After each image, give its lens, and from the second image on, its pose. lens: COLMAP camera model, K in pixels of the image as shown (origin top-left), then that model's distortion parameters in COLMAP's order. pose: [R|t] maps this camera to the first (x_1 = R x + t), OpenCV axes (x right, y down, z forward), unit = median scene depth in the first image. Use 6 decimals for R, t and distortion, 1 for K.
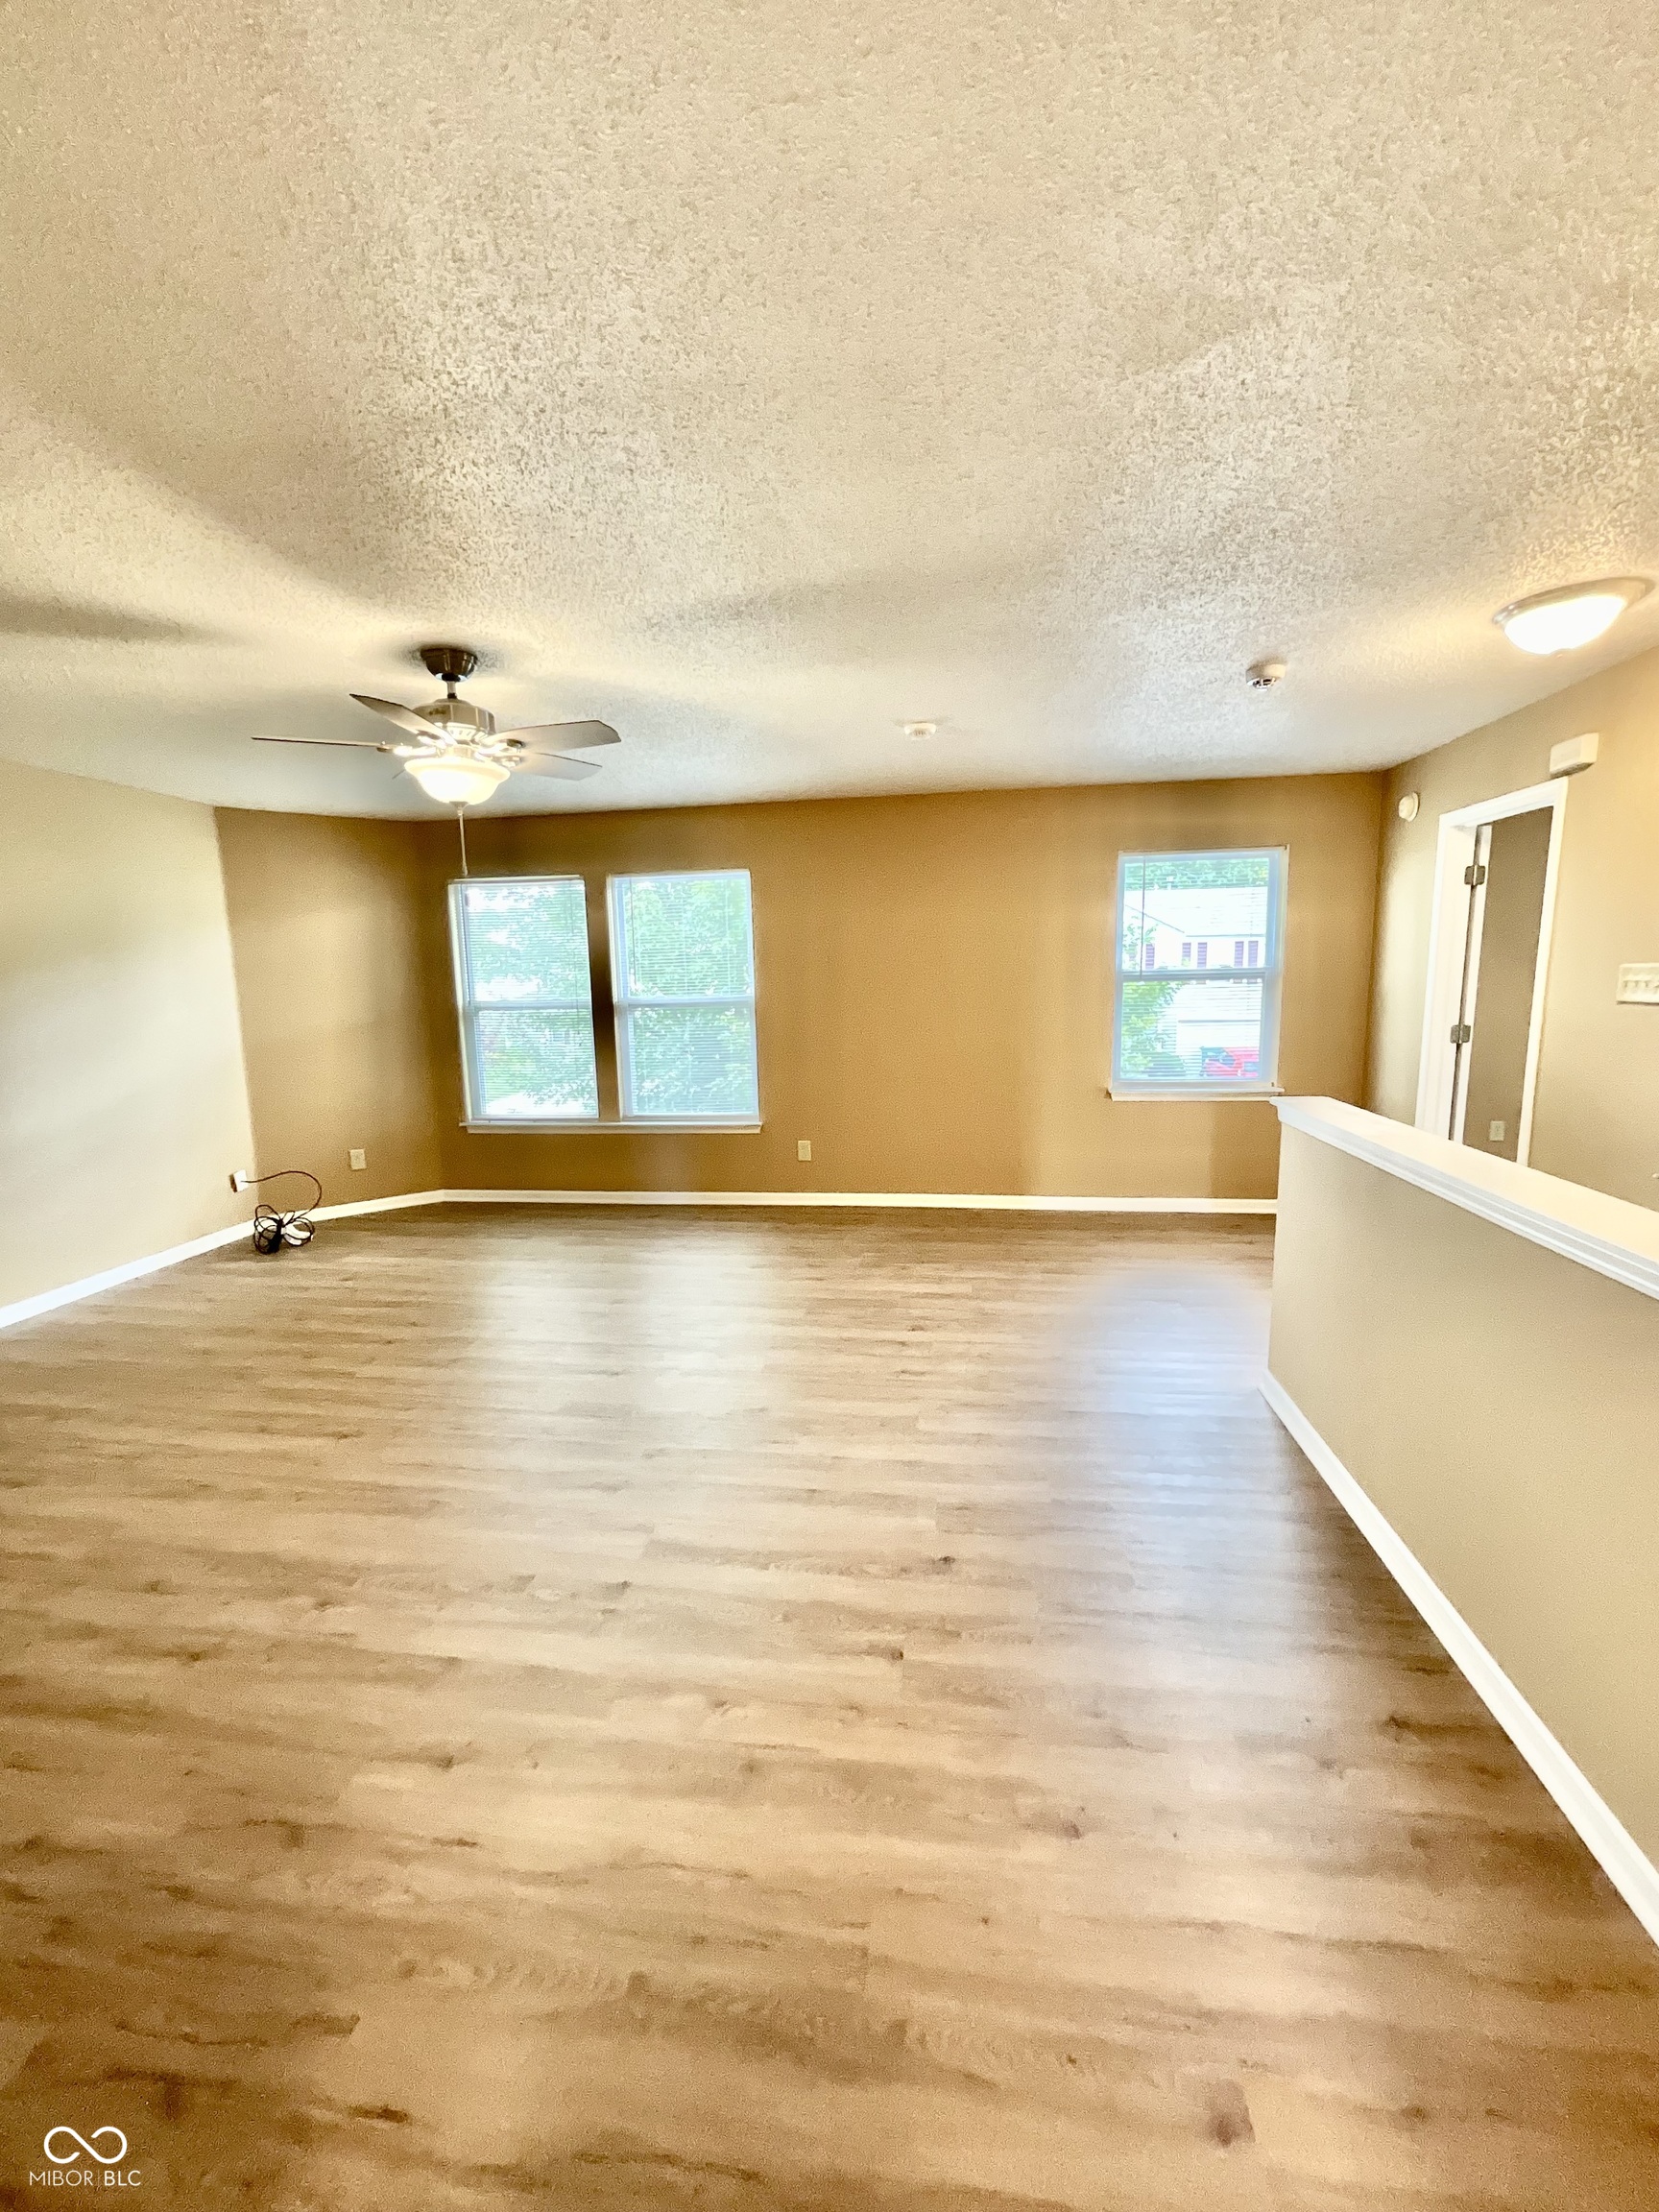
lens RADIAL K [[893.3, 0, 829.5], [0, 893.3, 1106.0], [0, 0, 1]] dist [-0.001715, 0.004214]
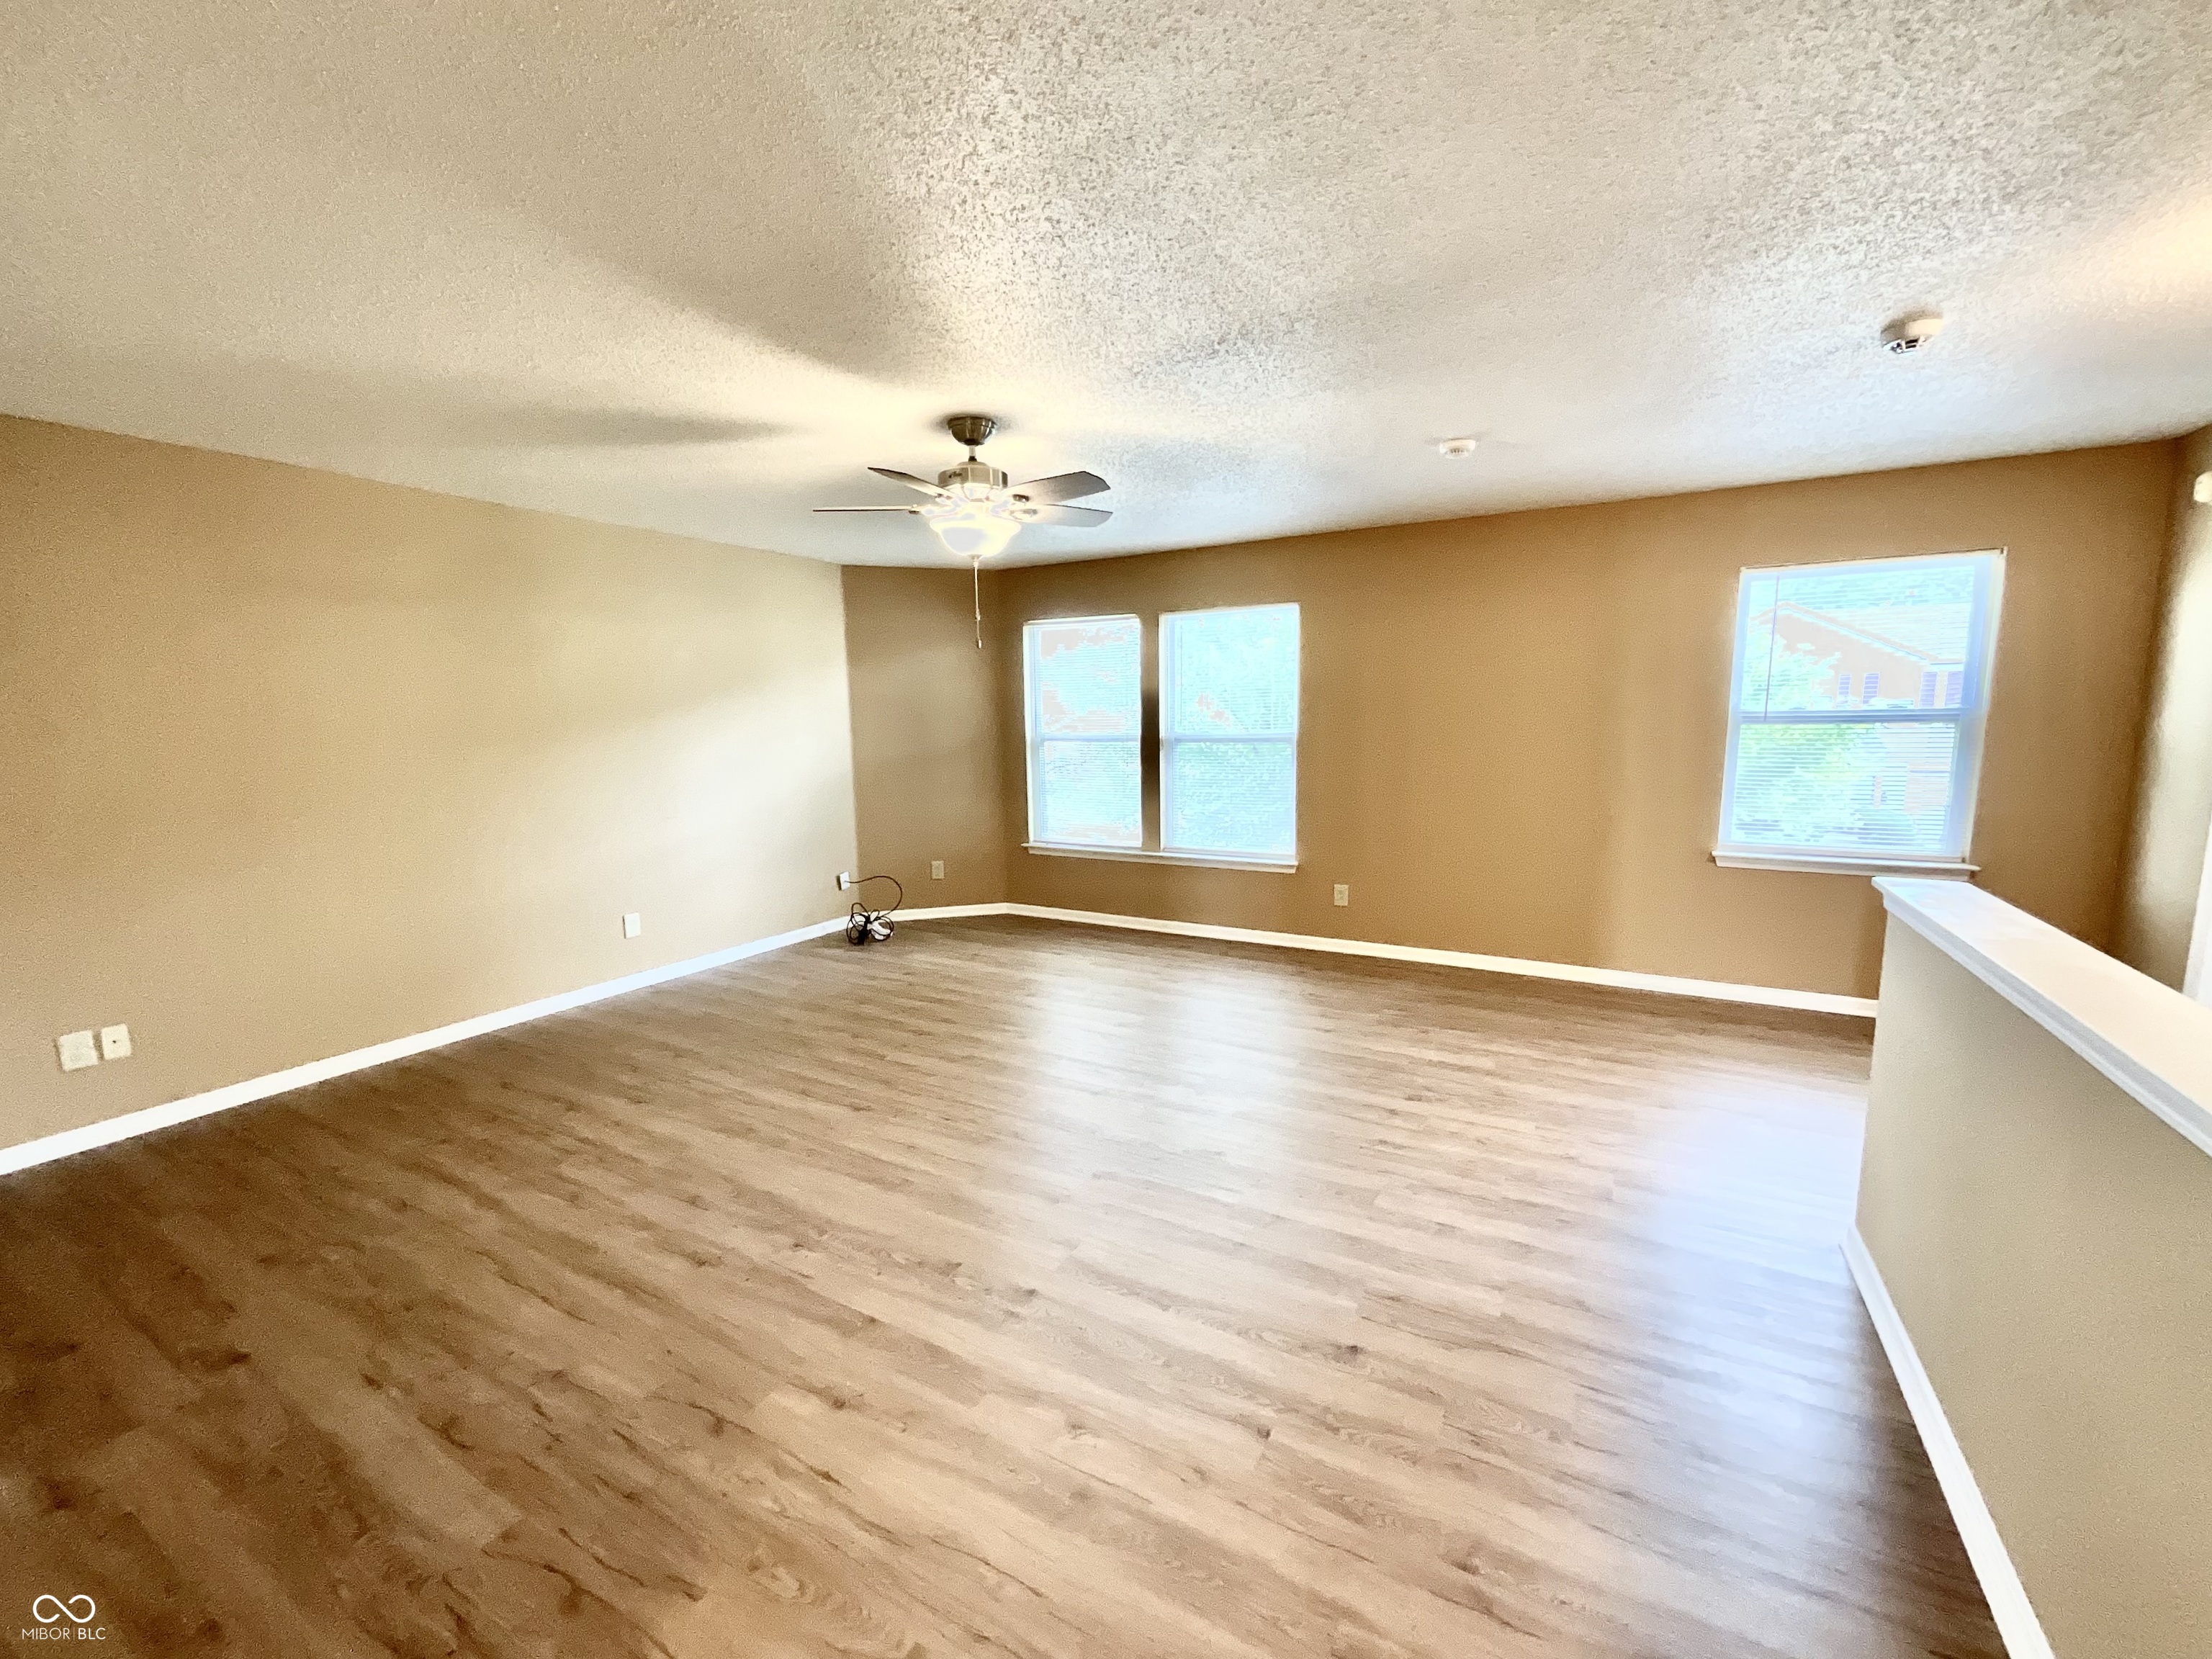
lens RADIAL K [[893.3, 0, 1086.0], [0, 893.3, 831.0], [0, 0, 1]] dist [-0.001715, 0.004214]
pose [[0.932219, 0.057653, -0.357273, 0.113215], [-0.061194, 0.998125, 0.001396, -0.006586], [0.356683, 0.020562, 0.933999, 0.019347]]
